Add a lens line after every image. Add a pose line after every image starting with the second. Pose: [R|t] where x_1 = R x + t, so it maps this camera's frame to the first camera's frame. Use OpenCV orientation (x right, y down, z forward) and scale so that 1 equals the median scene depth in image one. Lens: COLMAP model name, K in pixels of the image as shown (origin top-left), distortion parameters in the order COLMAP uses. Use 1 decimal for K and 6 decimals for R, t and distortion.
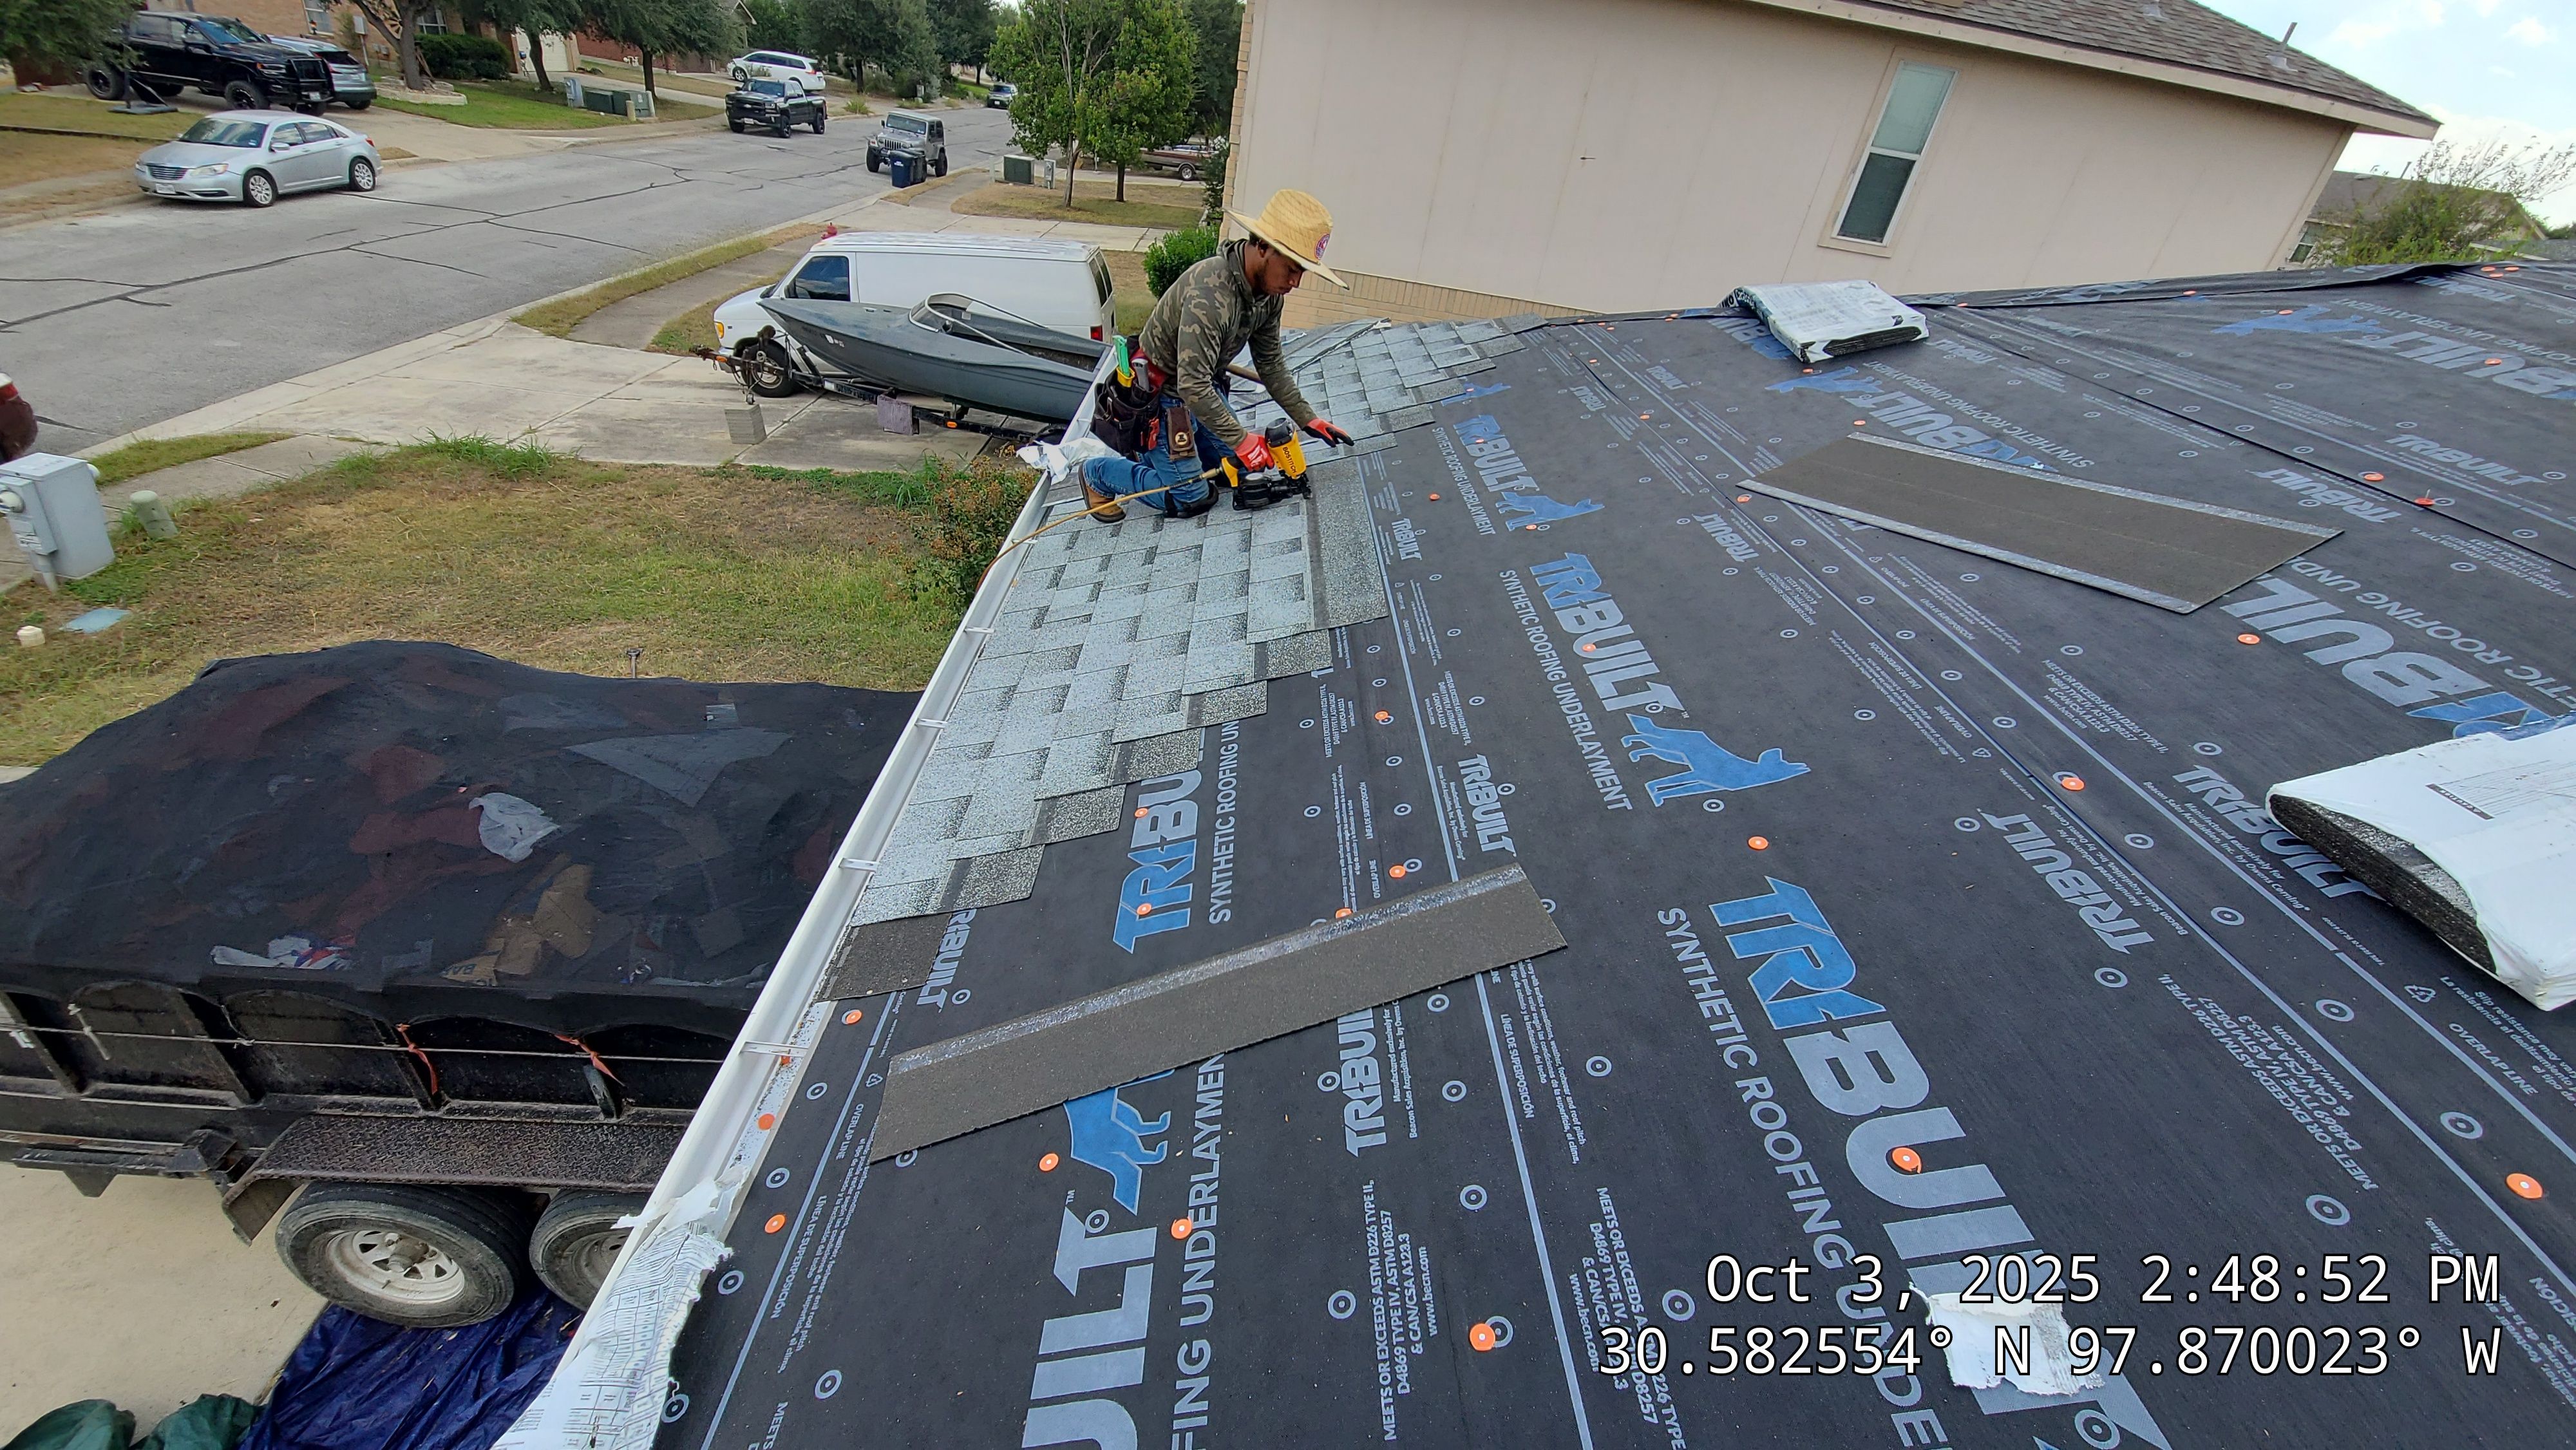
lens RADIAL K [[1046.1, 0, 1284.9], [0, 1046.1, 726.7], [0, 0, 1]] dist [0.010023, -0.007851]
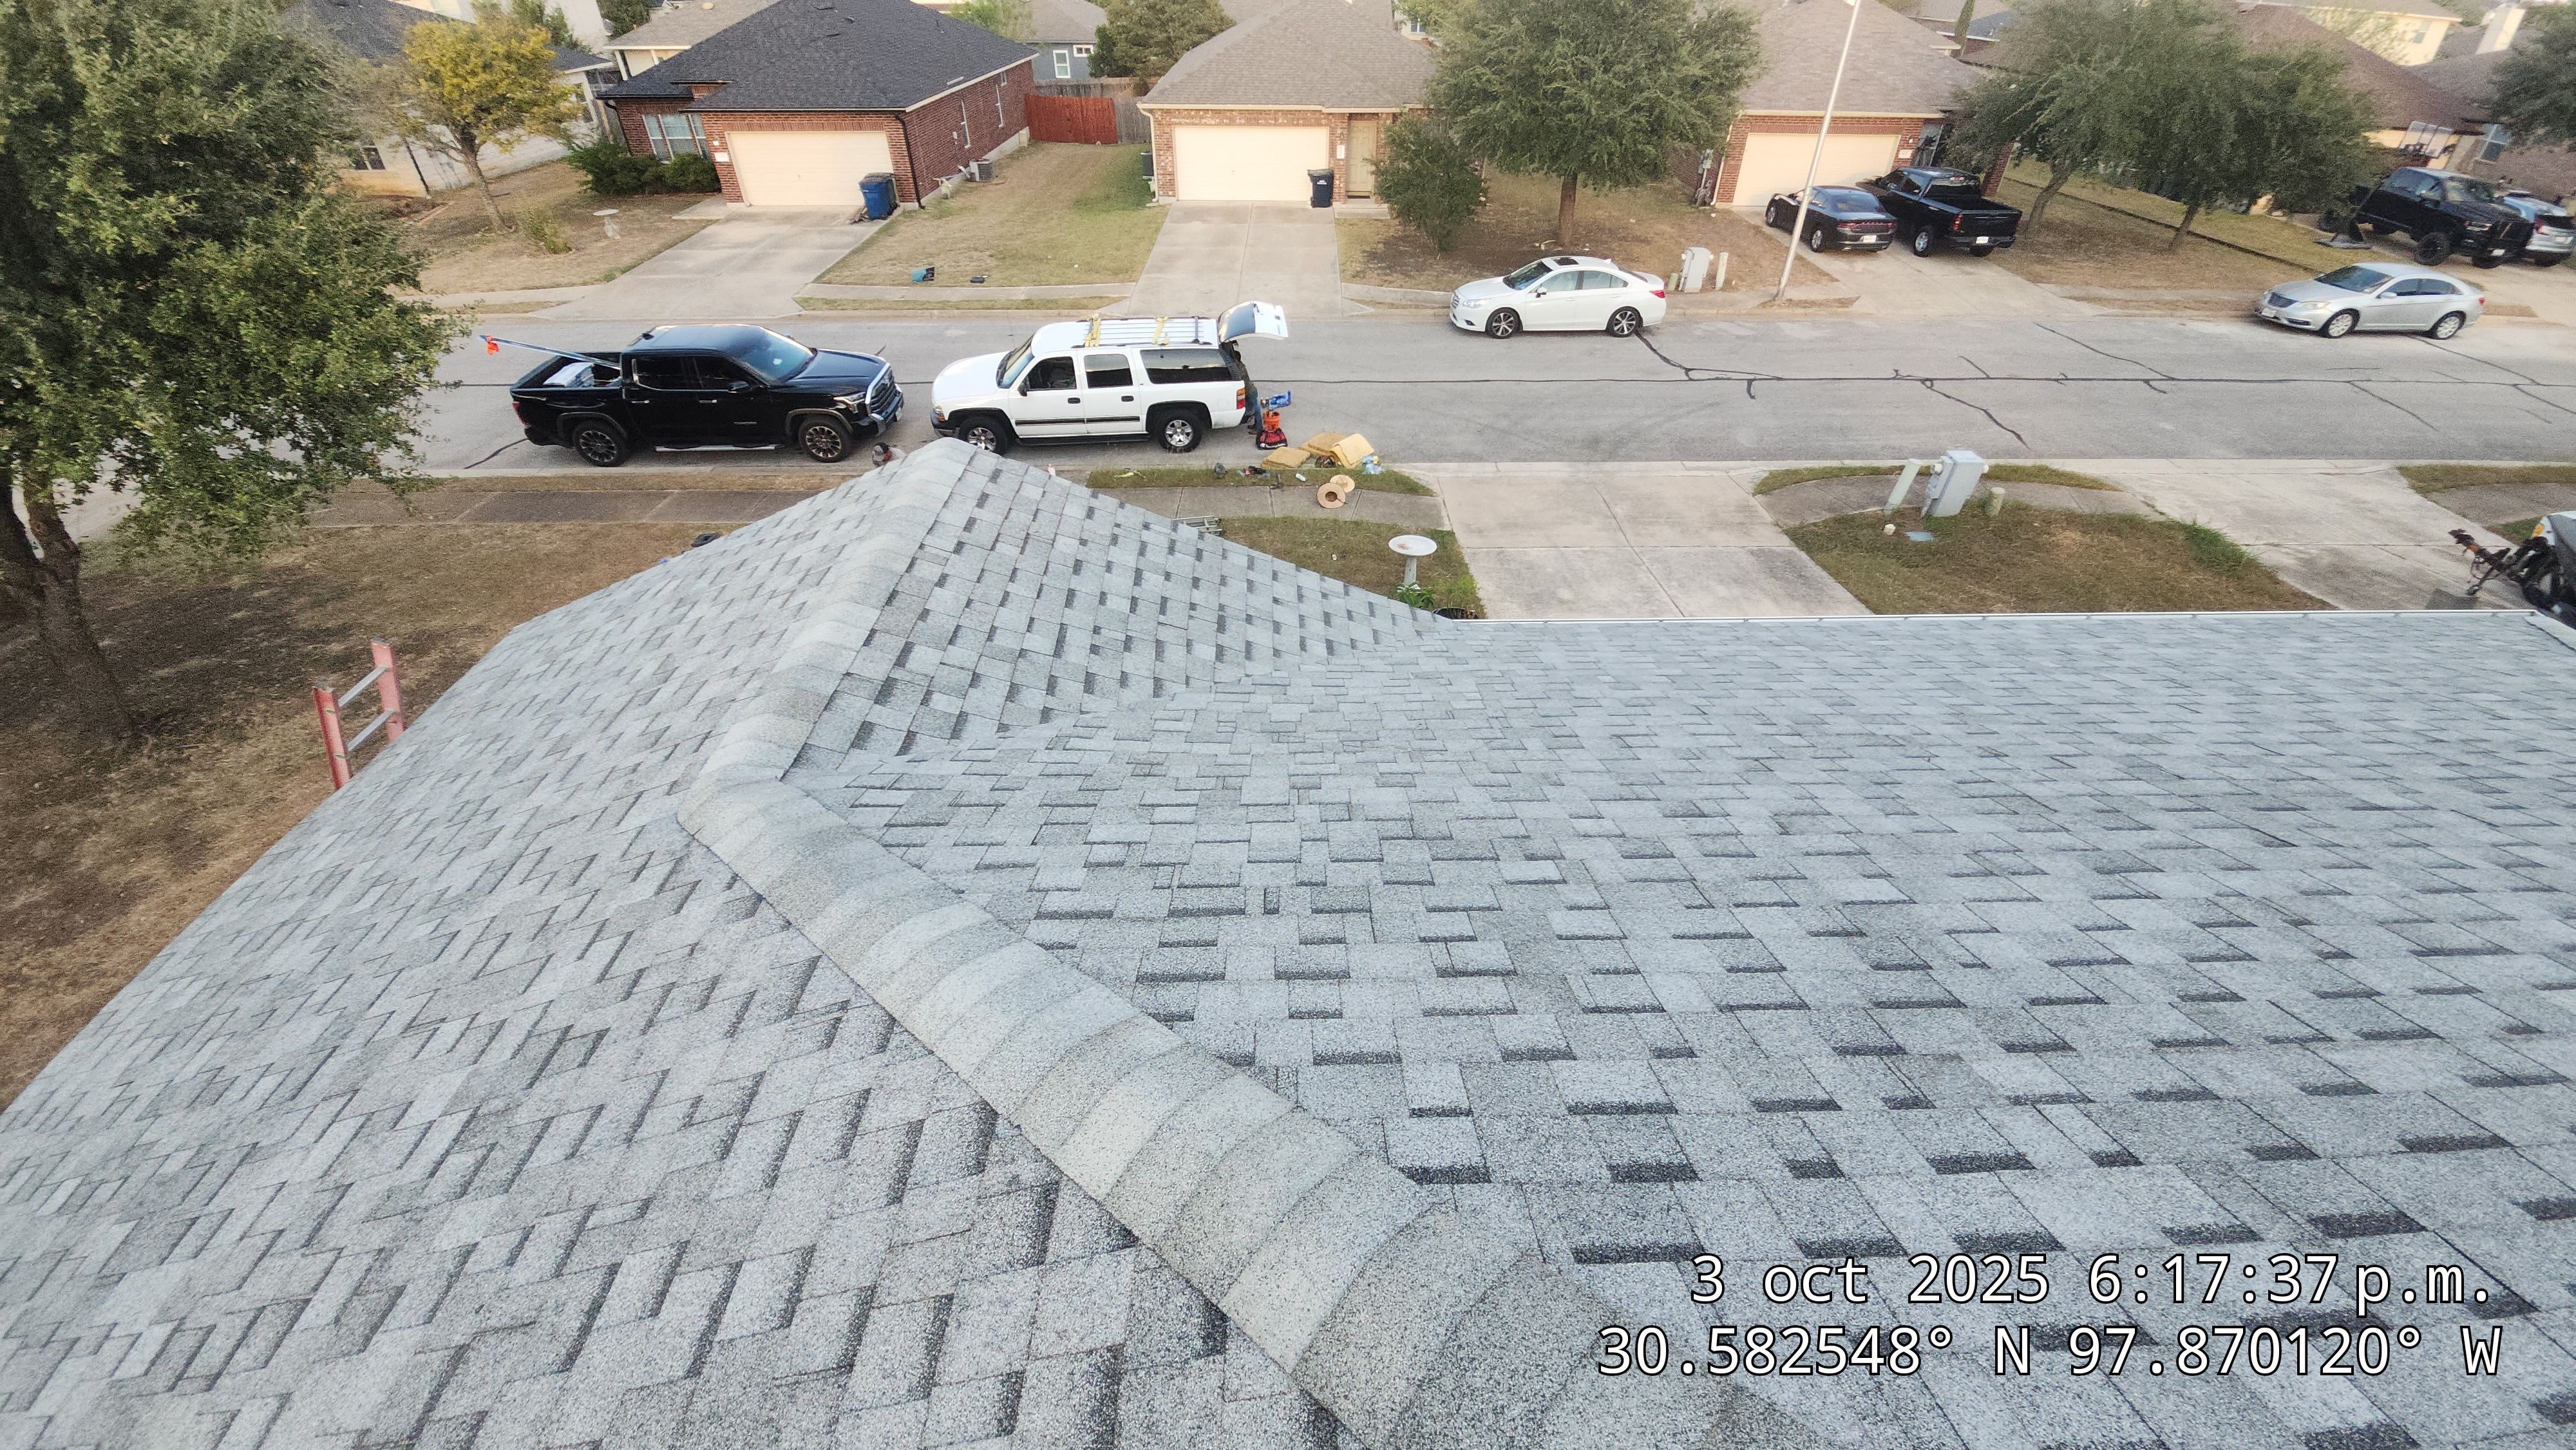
lens RADIAL K [[1013.2, 0, 1313.6], [0, 1013.2, 701.7], [0, 0, 1]] dist [-0.000402, -0.010831]
pose [[0.000557, 0.465600, -0.884995, 0.327491], [-0.529344, 0.750974, 0.394758, -0.010345], [0.848407, 0.468247, 0.246881, -0.125925]]
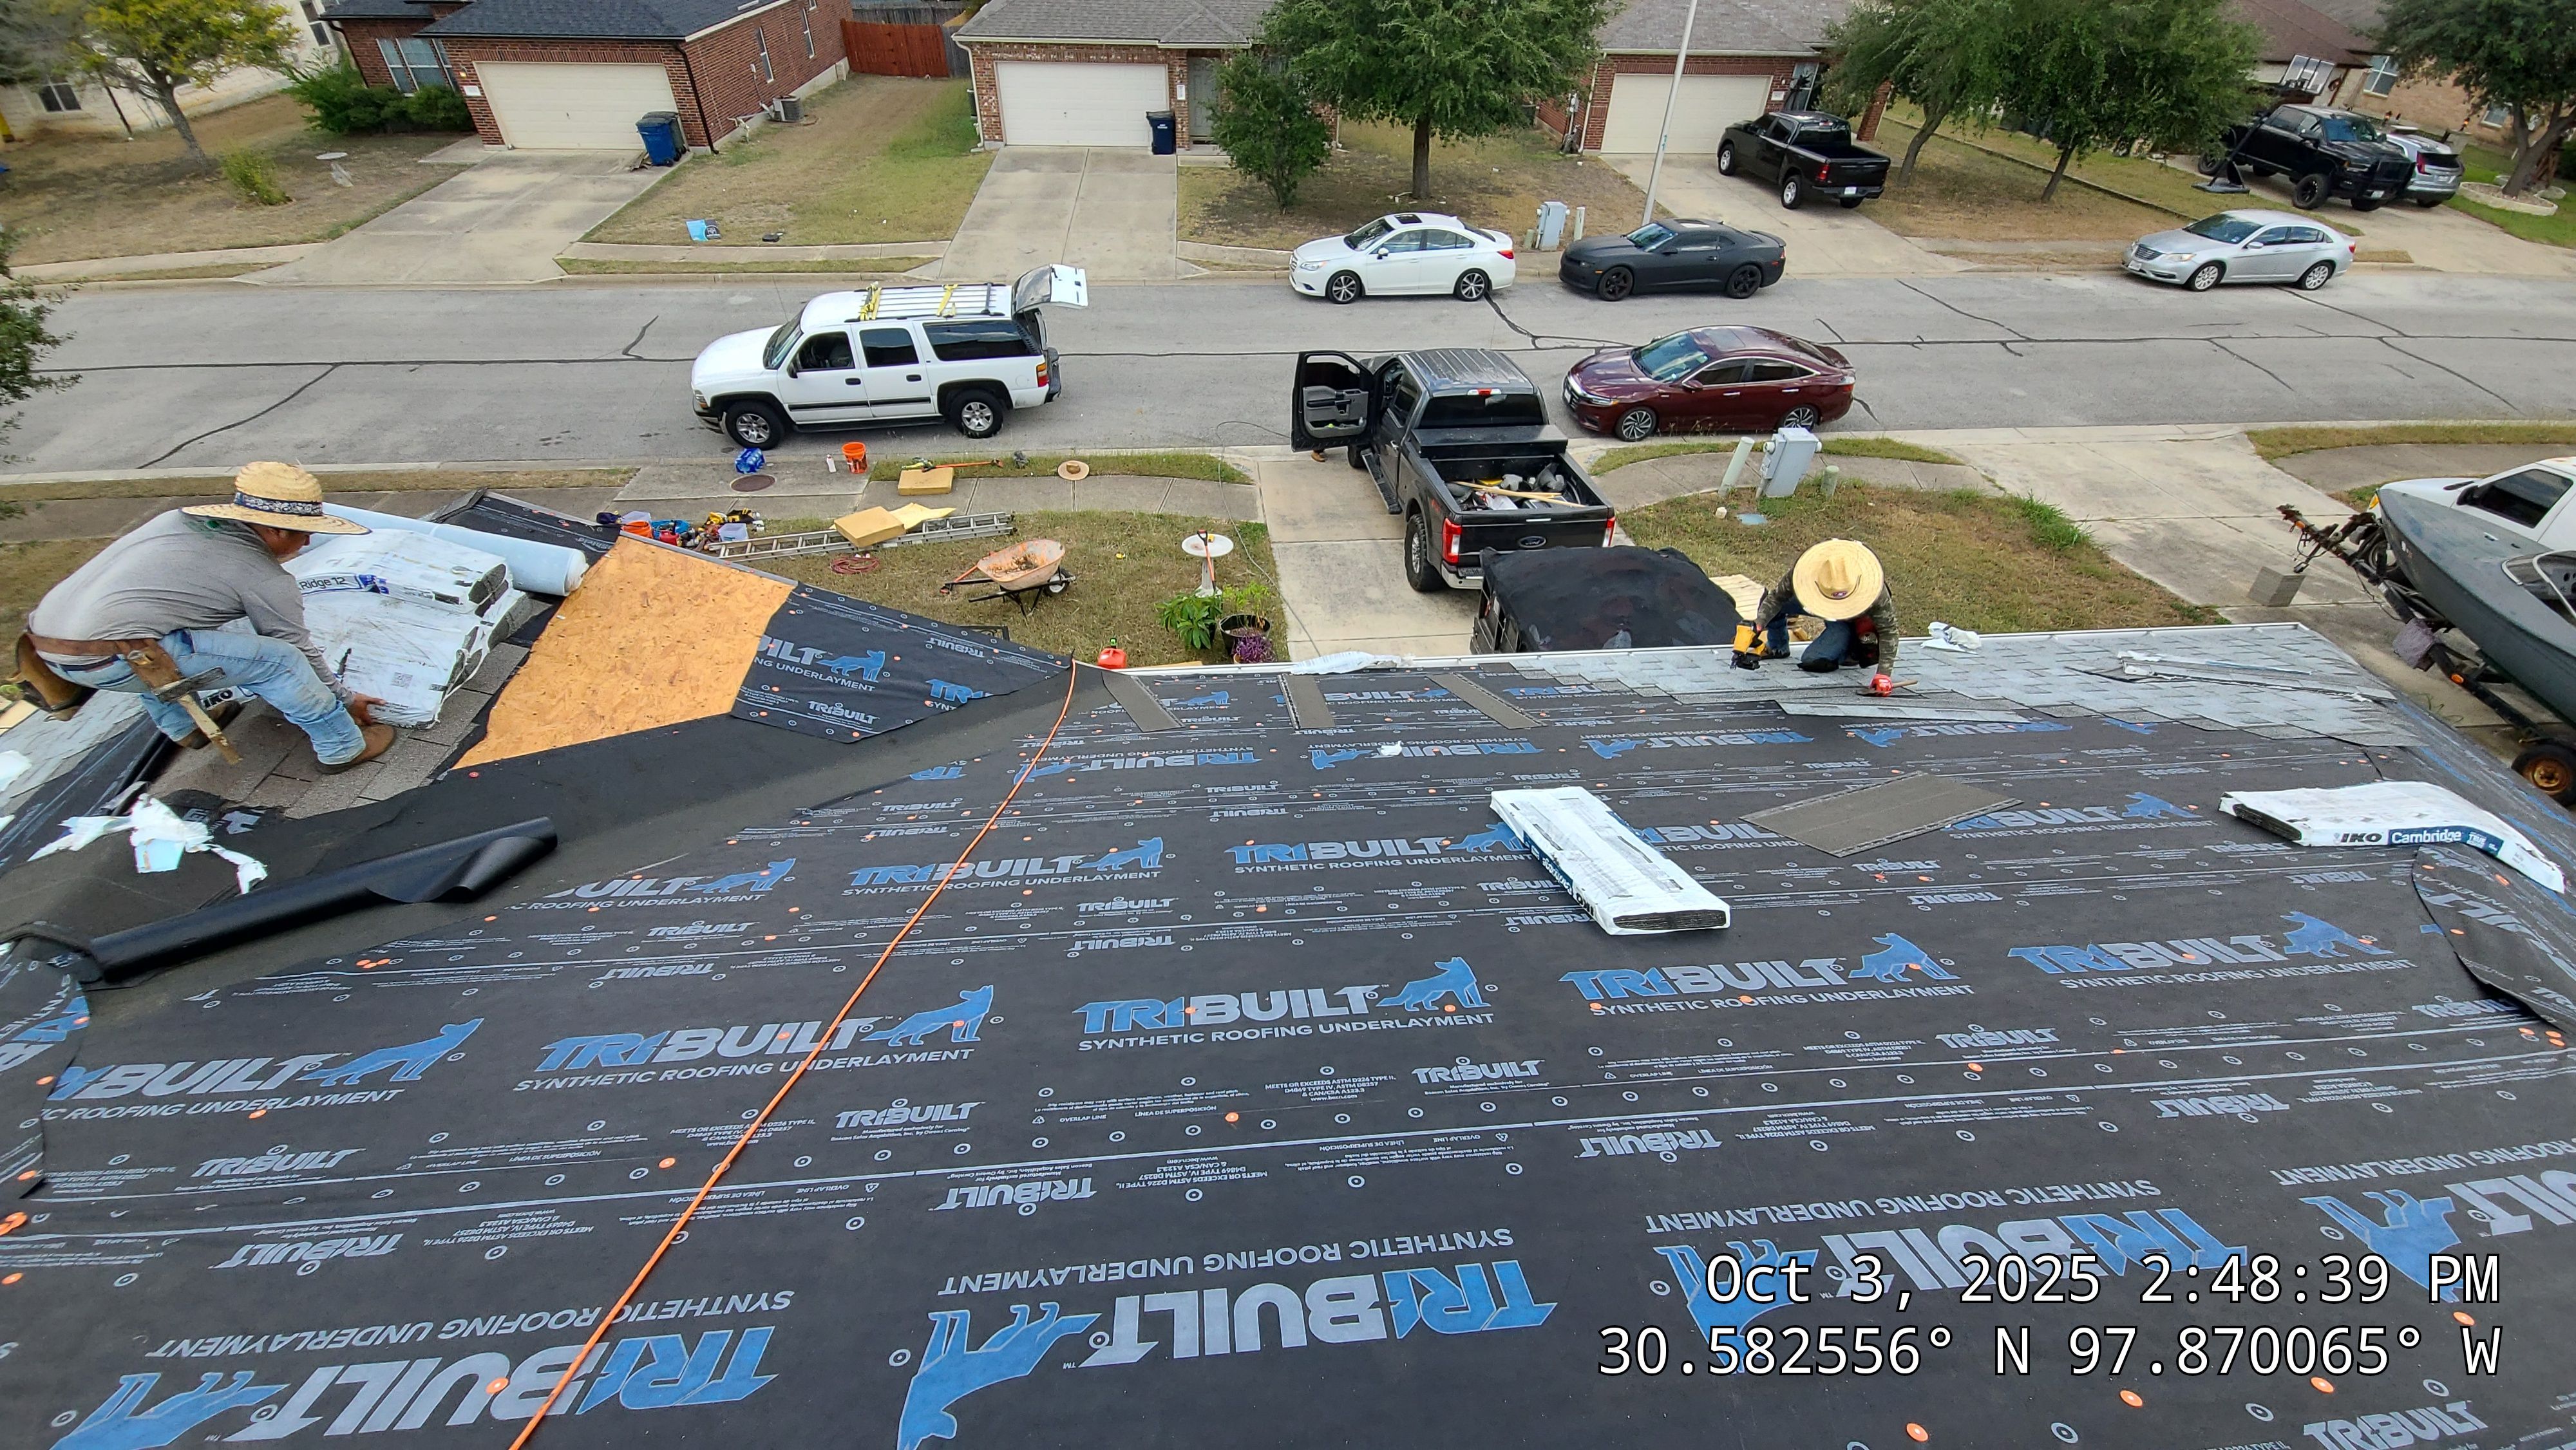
lens RADIAL K [[1046.1, 0, 1284.9], [0, 1046.1, 726.7], [0, 0, 1]] dist [0.010023, -0.007851]
pose [[0.071668, 0.510291, -0.857010, 0.289044], [-0.532803, 0.745947, 0.399605, -0.067663], [0.843199, 0.427979, 0.325345, -0.063236]]
